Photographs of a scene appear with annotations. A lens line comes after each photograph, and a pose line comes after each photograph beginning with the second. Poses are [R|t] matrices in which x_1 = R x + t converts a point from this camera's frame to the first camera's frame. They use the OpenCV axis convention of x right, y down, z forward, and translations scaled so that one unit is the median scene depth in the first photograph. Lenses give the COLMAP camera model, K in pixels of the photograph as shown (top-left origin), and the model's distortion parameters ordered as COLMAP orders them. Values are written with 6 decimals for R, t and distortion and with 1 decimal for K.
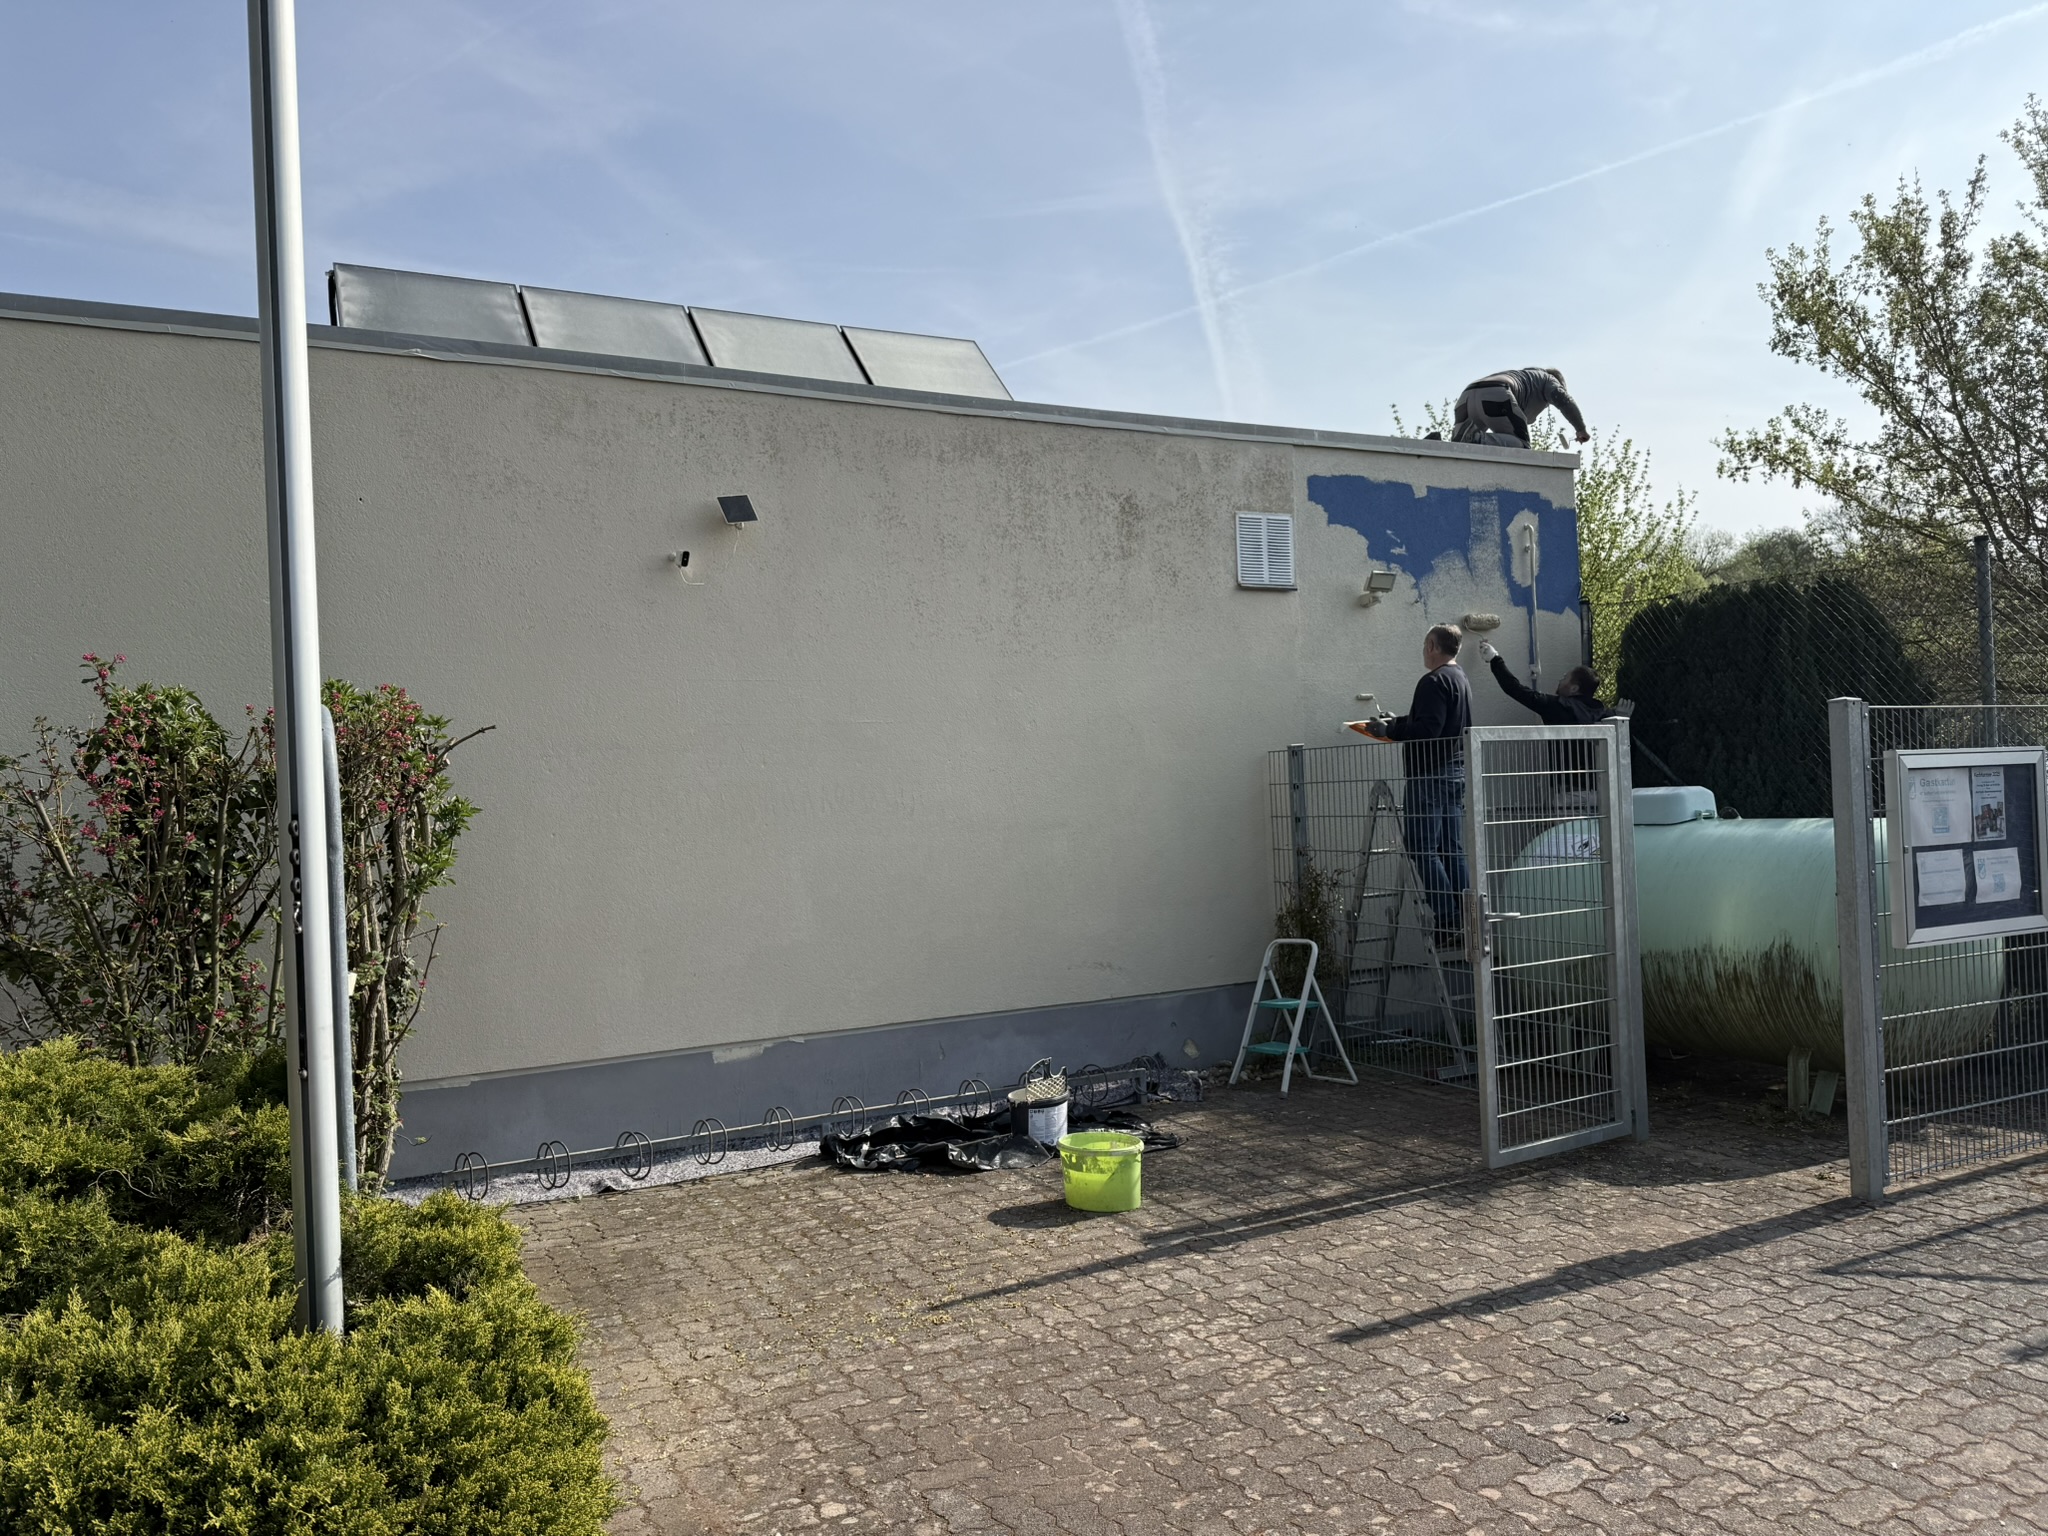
lens RADIAL K [[1446.7, 0, 1031.7], [0, 1446.7, 774.2], [0, 0, 1]] dist [0.039823, -0.050226]
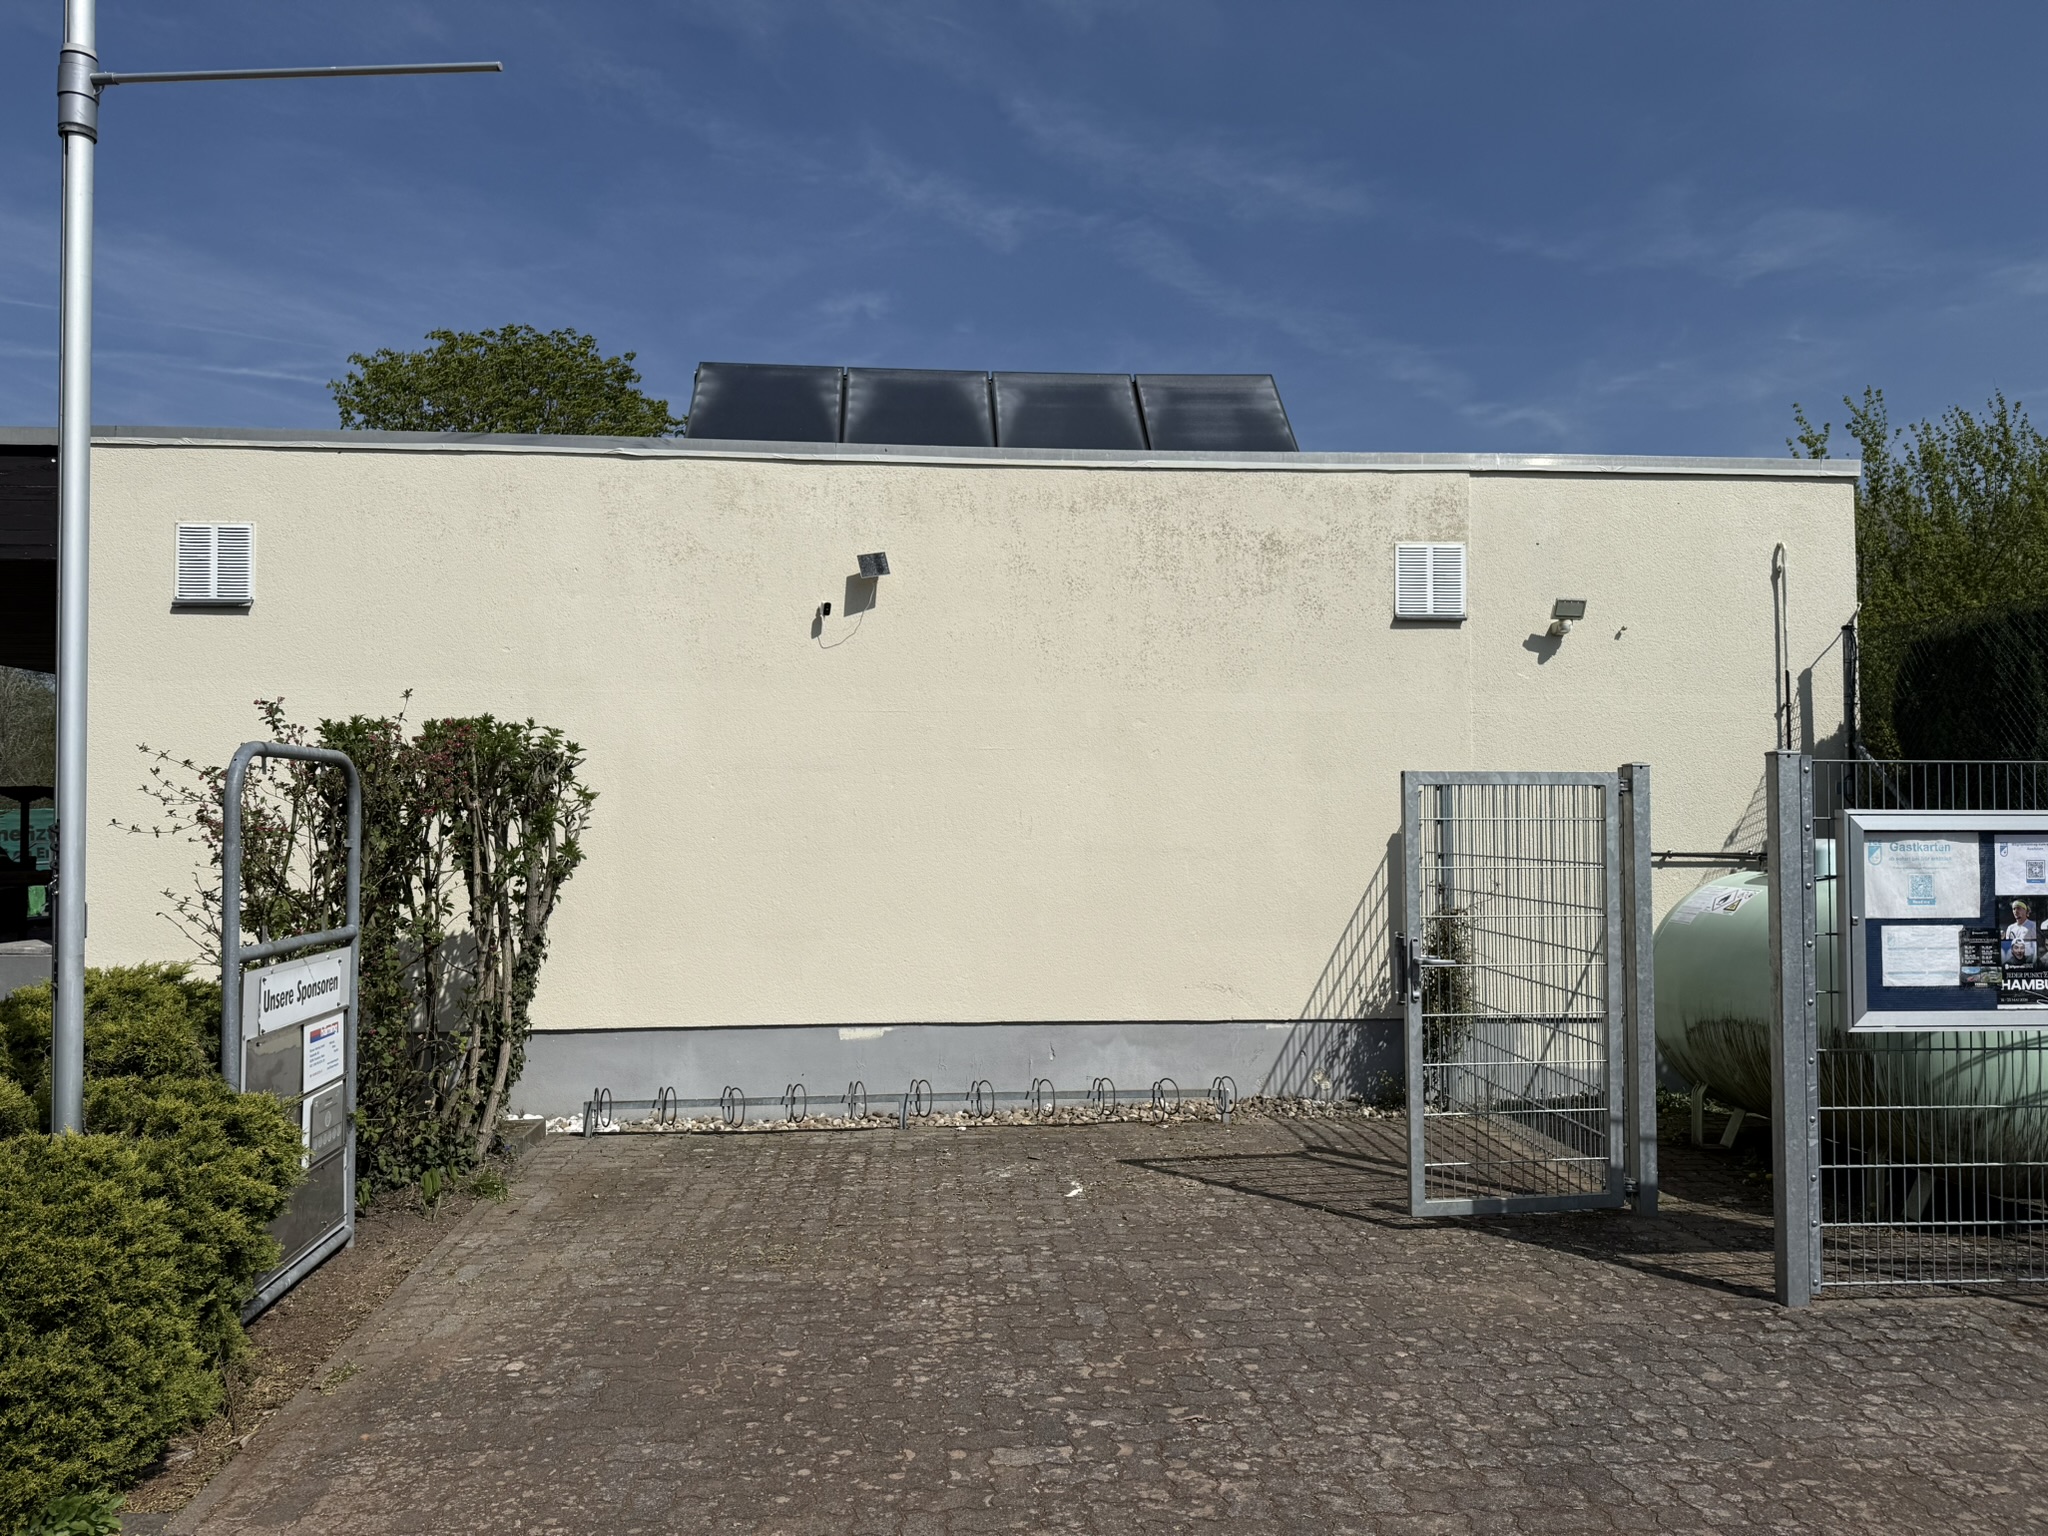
lens RADIAL K [[1446.7, 0, 1028.7], [0, 1446.7, 766.7], [0, 0, 1]] dist [0.039823, -0.050226]
pose [[0.921053, 0.023200, -0.388746, 0.378495], [-0.027129, 0.999621, -0.004618, -0.019770], [0.388492, 0.014800, 0.921333, -0.018008]]
